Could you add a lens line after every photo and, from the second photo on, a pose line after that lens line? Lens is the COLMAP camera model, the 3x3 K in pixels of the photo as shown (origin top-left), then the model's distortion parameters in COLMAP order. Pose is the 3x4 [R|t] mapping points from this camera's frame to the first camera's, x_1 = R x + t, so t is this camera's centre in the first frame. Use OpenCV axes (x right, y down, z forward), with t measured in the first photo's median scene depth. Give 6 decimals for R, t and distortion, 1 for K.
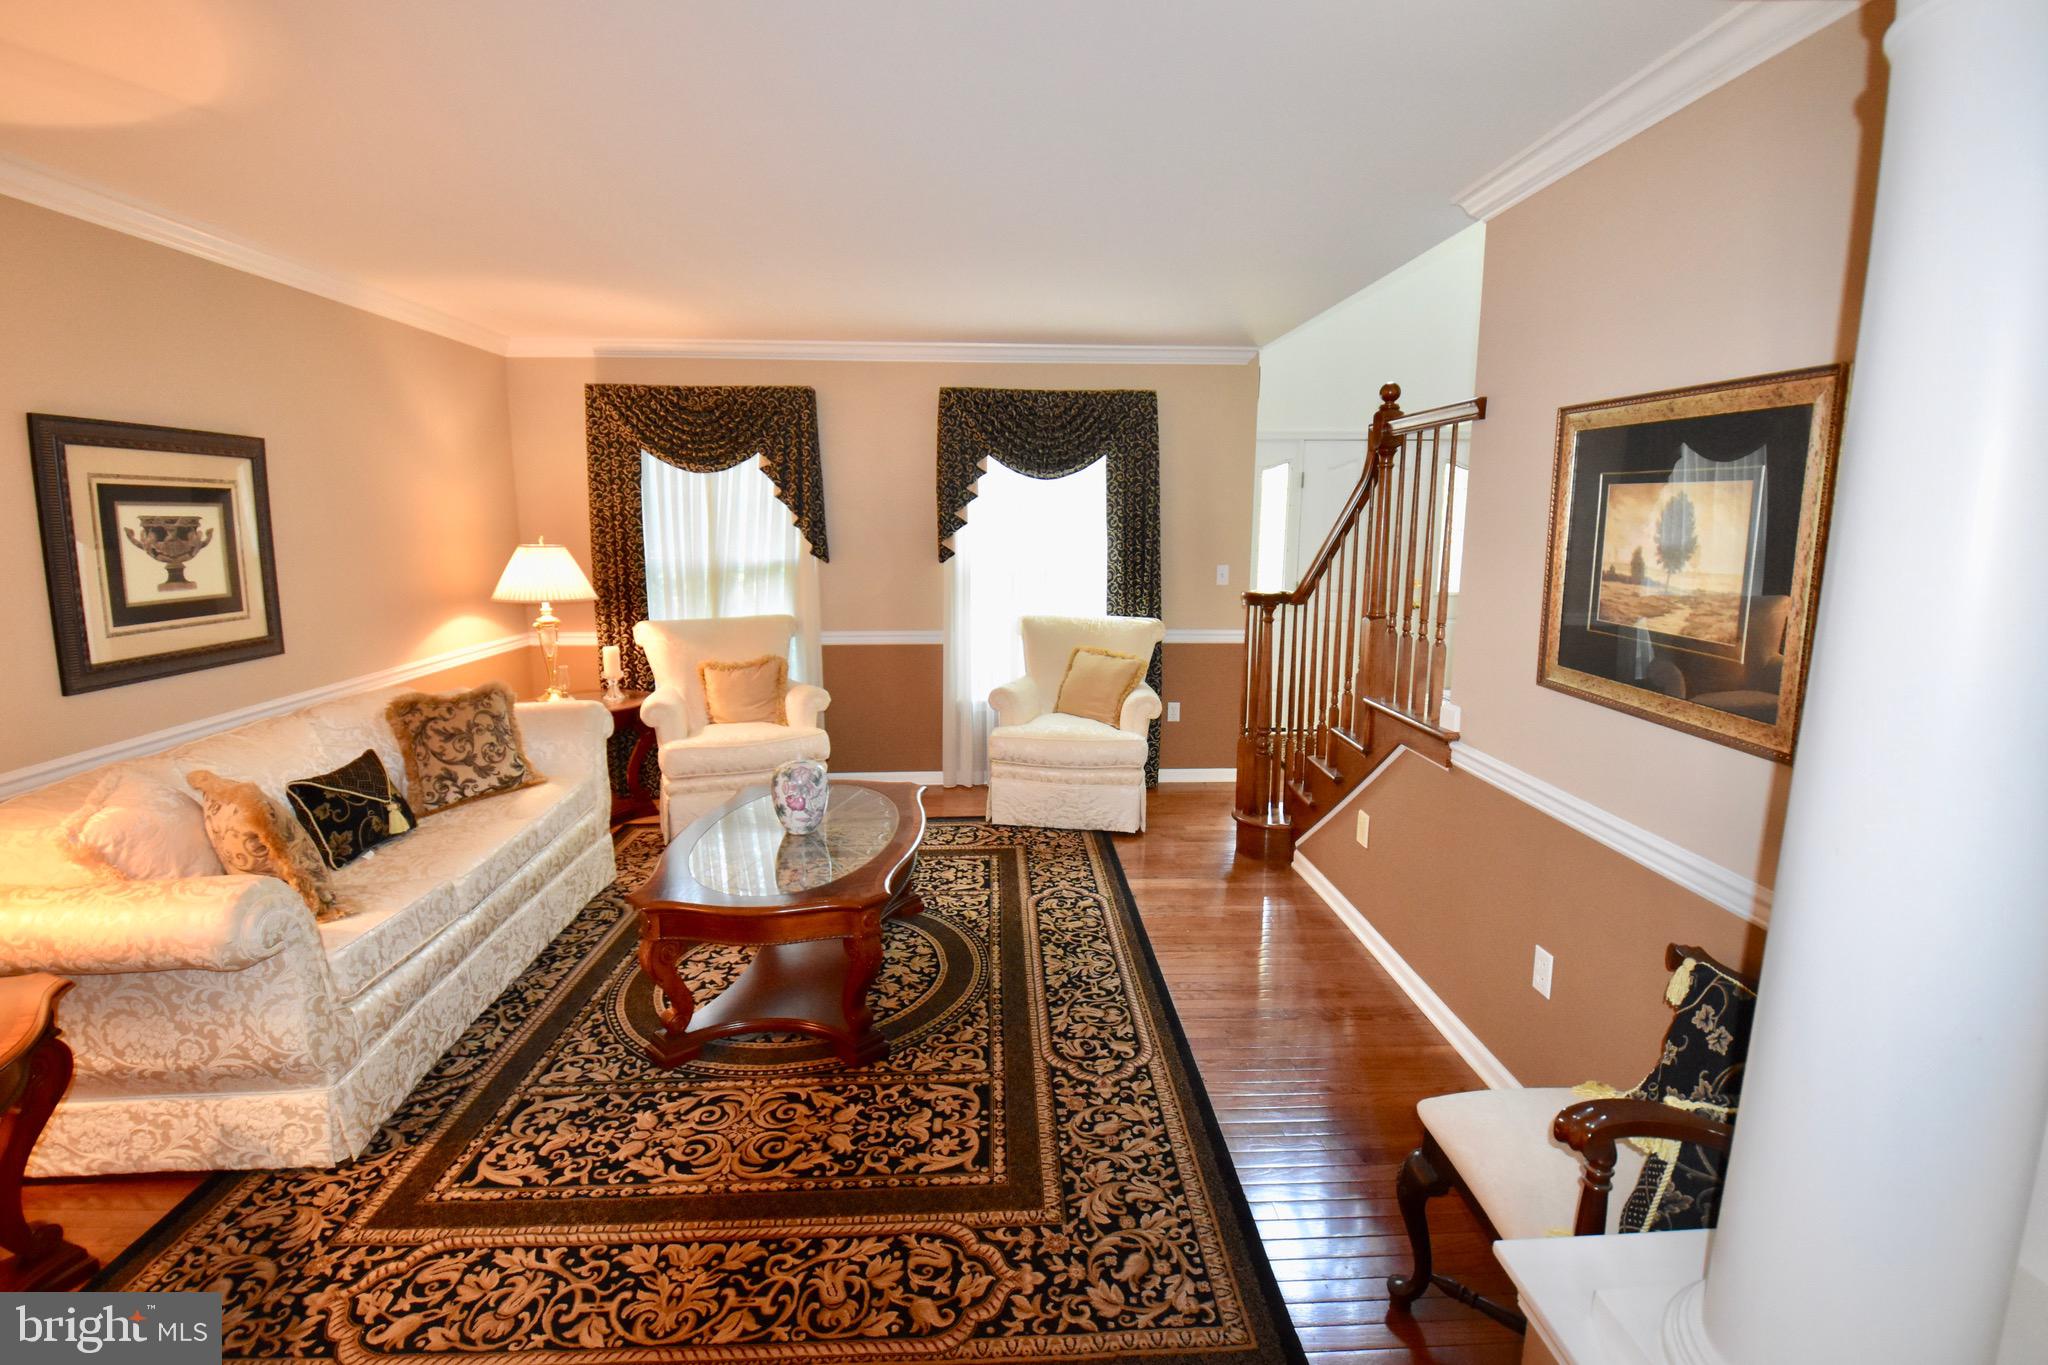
lens RADIAL K [[955.4, 0, 1024.0], [0, 955.4, 682.5], [0, 0, 1]] dist [0.001577, -0.022190]
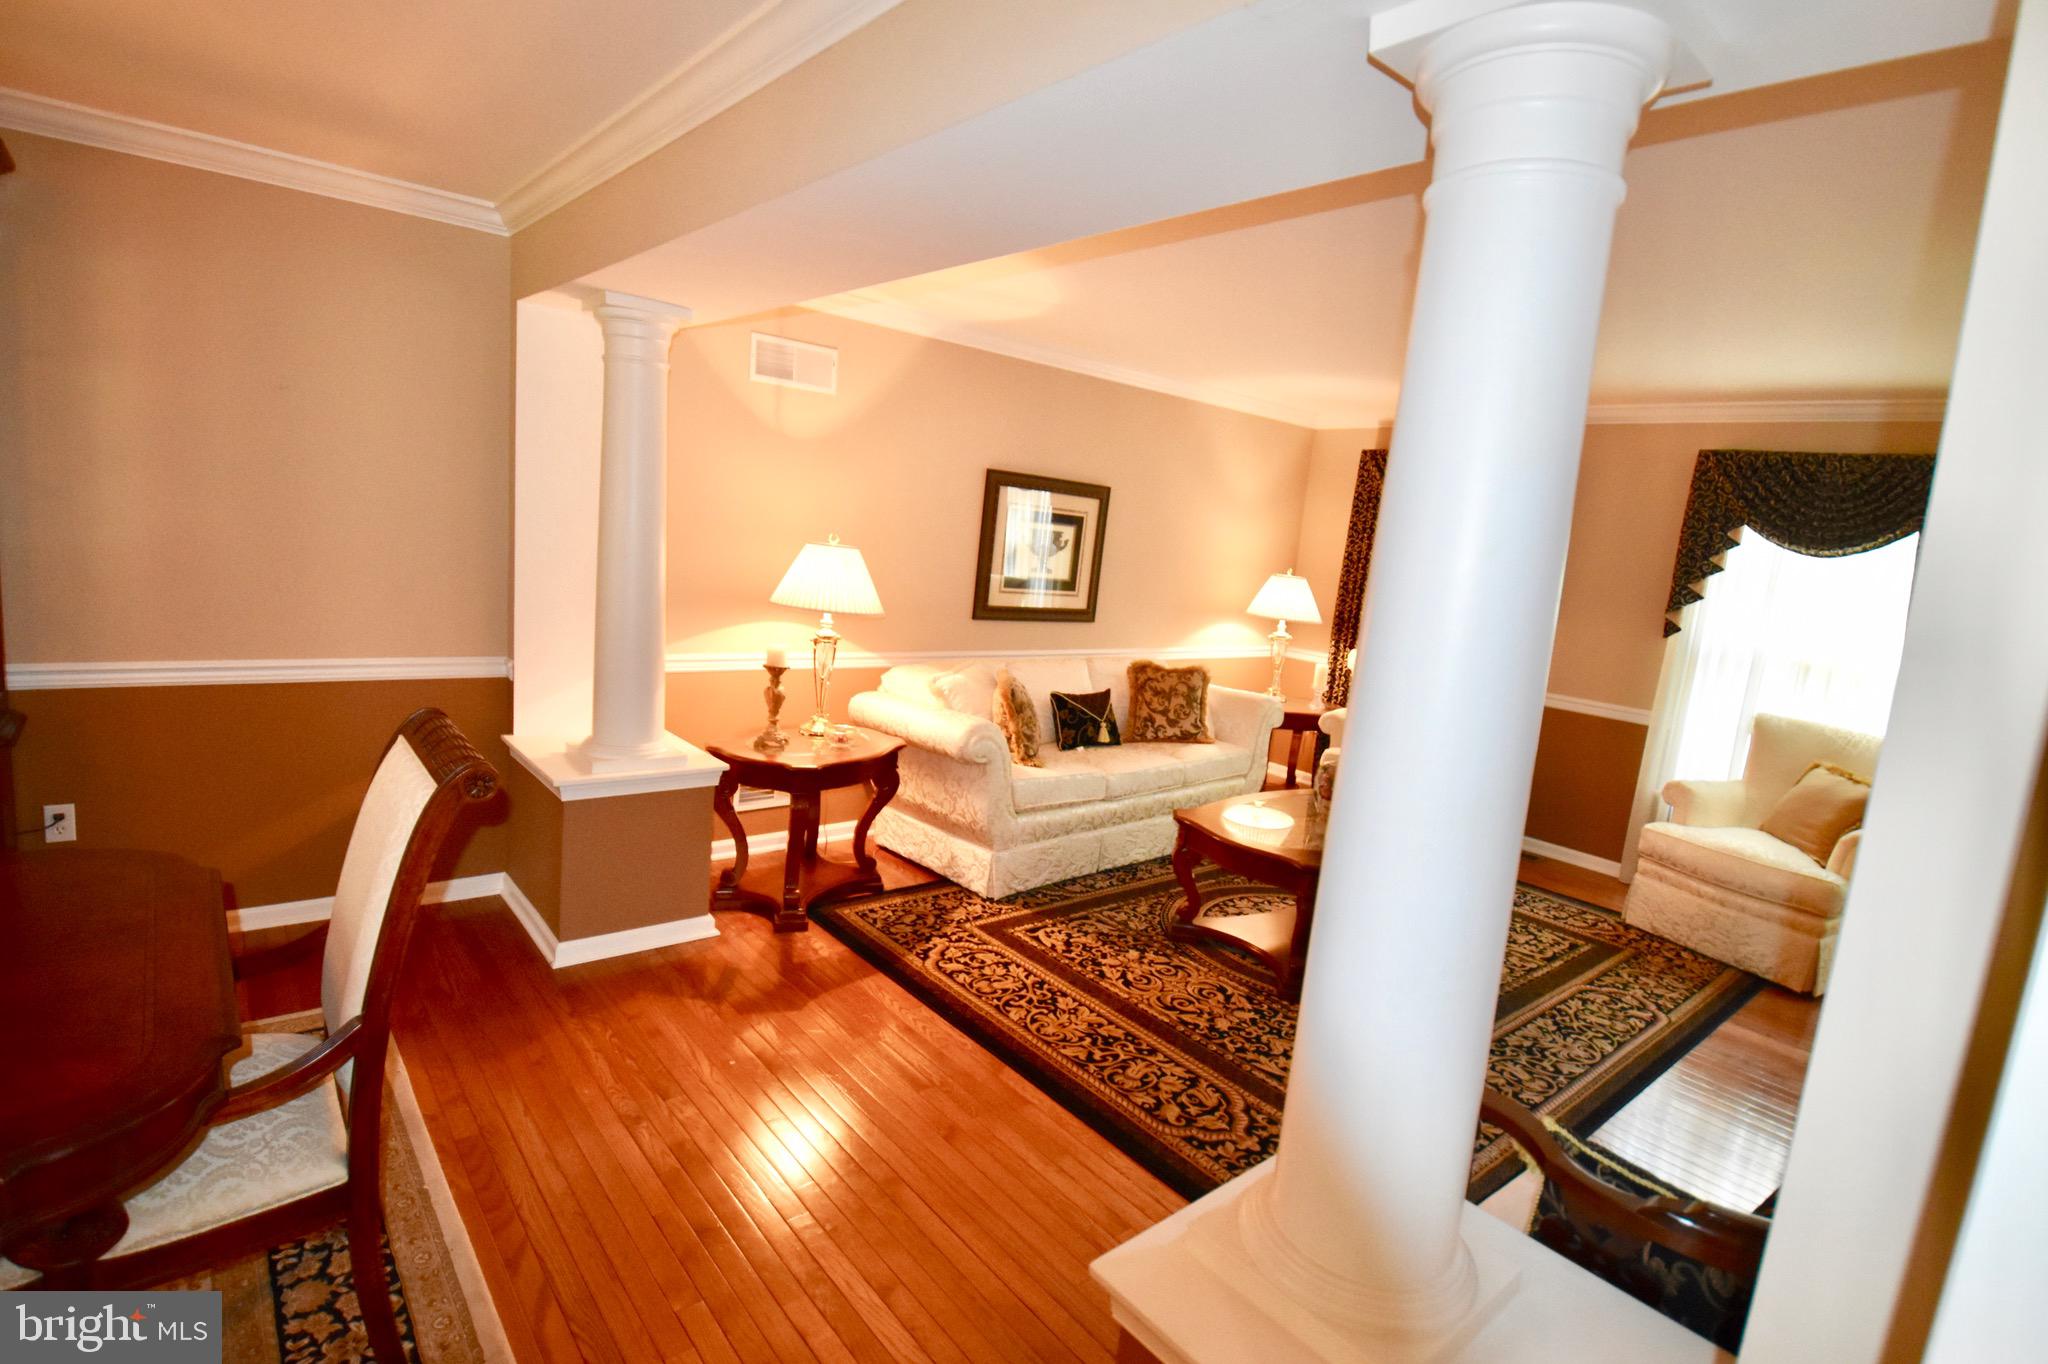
lens RADIAL K [[955.4, 0, 1024.0], [0, 955.4, 682.0], [0, 0, 1]] dist [0.001577, -0.022190]
pose [[0.607232, 0.185093, -0.772664, 0.539455], [-0.229370, 0.971919, 0.052564, 0.013448], [0.760696, 0.145307, 0.632635, -0.110524]]
